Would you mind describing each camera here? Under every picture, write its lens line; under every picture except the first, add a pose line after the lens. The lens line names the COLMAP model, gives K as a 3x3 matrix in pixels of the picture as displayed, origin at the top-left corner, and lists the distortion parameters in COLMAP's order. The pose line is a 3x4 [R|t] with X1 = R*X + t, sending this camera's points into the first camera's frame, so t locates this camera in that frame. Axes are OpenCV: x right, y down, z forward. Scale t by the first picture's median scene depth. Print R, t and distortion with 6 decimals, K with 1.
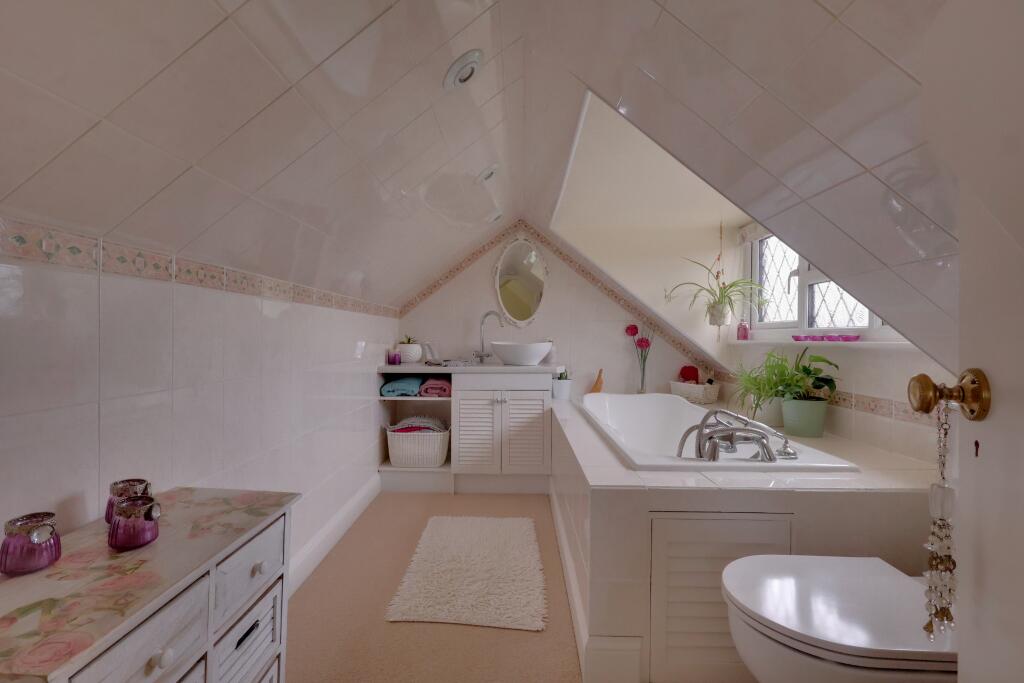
lens RADIAL K [[478.4, 0, 512.0], [0, 478.4, 341.5], [0, 0, 1]] dist [-0.000251, 0.001124]
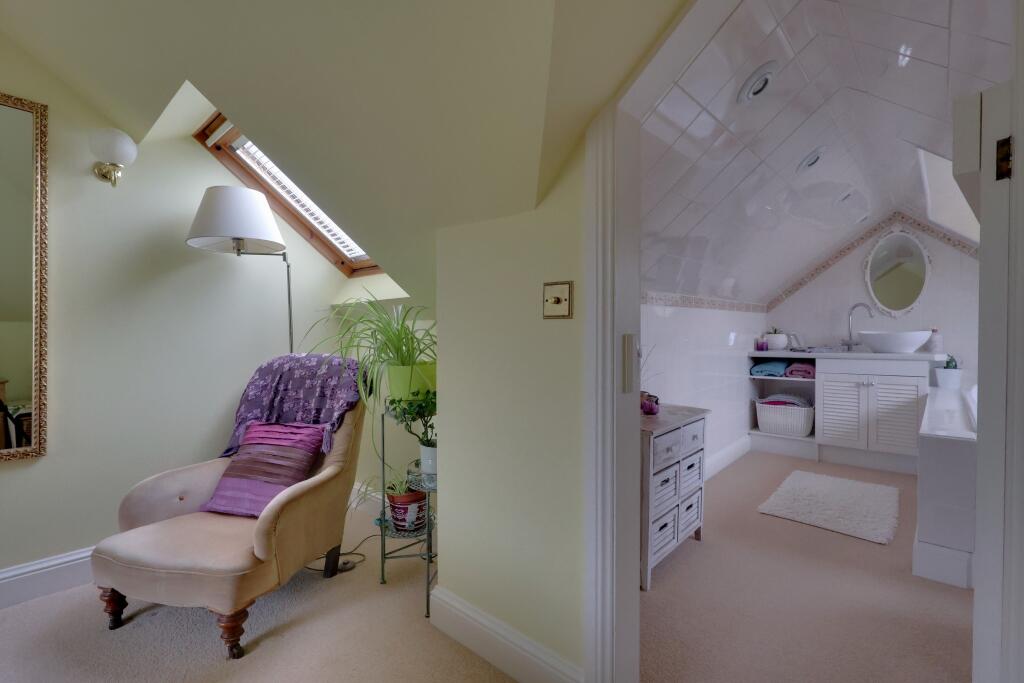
lens RADIAL K [[478.4, 0, 512.0], [0, 478.4, 341.5], [0, 0, 1]] dist [-0.000251, 0.001124]
pose [[0.752006, 0.000730, -0.659155, 0.085975], [0.010464, 0.999860, 0.013045, 0.001571], [0.659073, -0.016707, 0.751894, -0.368899]]
